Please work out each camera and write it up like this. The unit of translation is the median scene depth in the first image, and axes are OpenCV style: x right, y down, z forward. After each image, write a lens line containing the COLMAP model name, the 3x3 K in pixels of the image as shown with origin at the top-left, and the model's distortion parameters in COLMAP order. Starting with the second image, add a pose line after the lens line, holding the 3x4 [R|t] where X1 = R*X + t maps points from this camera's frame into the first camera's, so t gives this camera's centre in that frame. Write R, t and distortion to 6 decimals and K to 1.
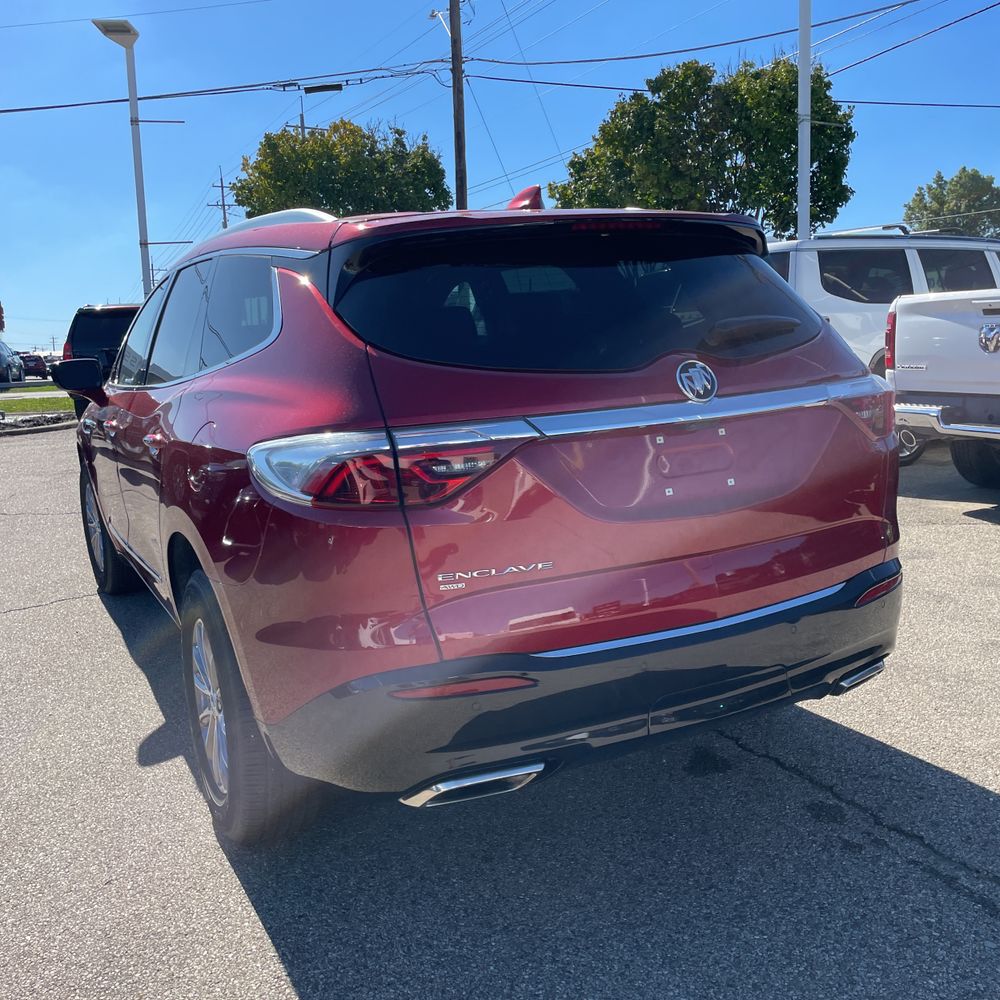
lens RADIAL K [[1013.4, 0, 512.0], [0, 1013.4, 477.6], [0, 0, 1]] dist [0.029531, 0.000000]
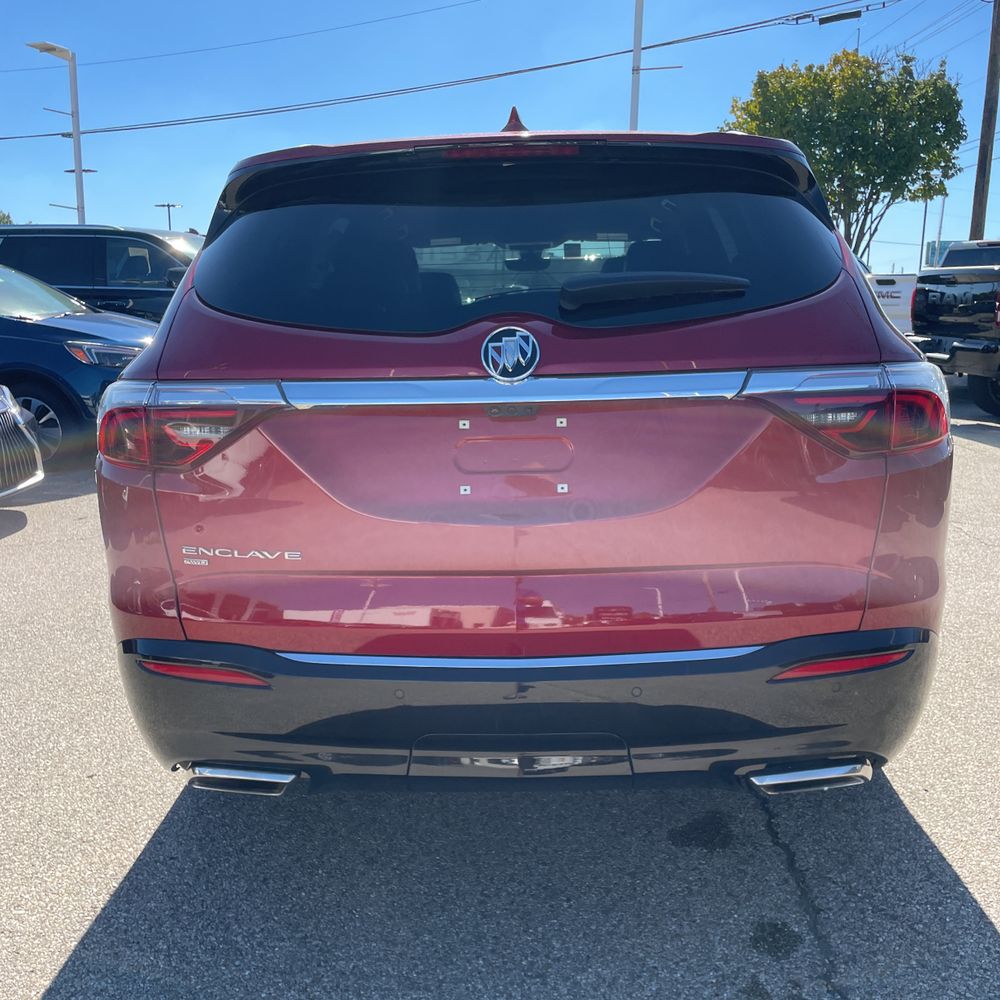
lens RADIAL K [[1013.4, 0, 496.8], [0, 1013.4, 504.1], [0, 0, 1]] dist [0.029531, 0.000000]
pose [[0.867379, 0.136168, -0.478656, 0.462228], [-0.101680, 0.990039, 0.097390, -0.045884], [0.487150, -0.035805, 0.872584, 0.256854]]
